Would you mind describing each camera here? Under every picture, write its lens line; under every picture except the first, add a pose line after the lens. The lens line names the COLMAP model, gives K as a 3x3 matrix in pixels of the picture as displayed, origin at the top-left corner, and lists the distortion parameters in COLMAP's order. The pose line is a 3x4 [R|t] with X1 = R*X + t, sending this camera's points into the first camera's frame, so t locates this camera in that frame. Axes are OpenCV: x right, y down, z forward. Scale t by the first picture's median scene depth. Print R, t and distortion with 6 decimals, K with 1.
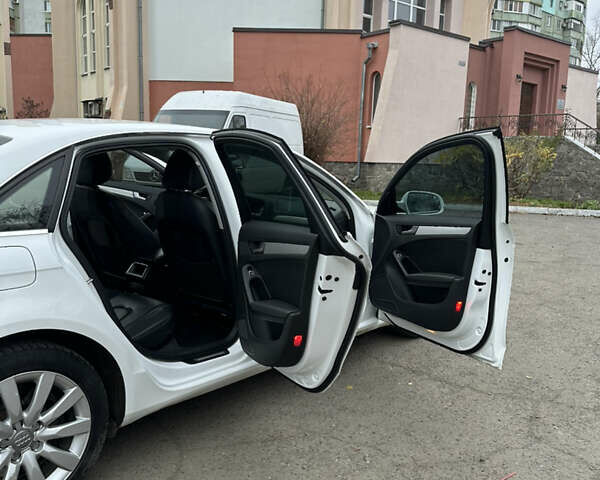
lens RADIAL K [[561.6, 0, 300.0], [0, 561.6, 240.0], [0, 0, 1]] dist [0.125210, -0.223018]
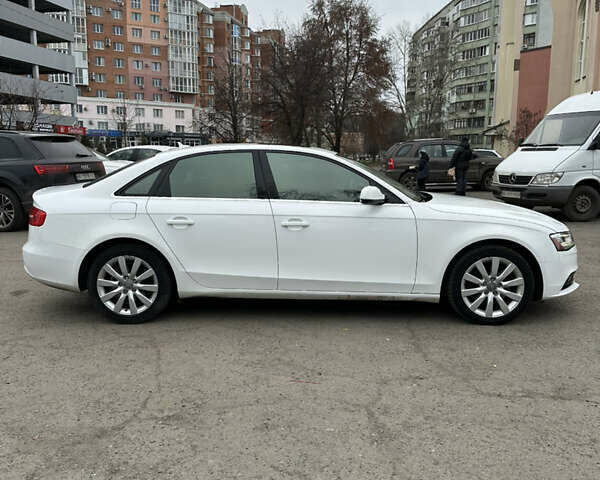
lens RADIAL K [[561.6, 0, 300.0], [0, 561.6, 240.0], [0, 0, 1]] dist [0.125210, -0.223018]
pose [[0.617804, 0.089823, -0.781185, 1.047011], [-0.097700, 0.994525, 0.037086, 0.005697], [0.780239, 0.053410, 0.623197, 0.051437]]
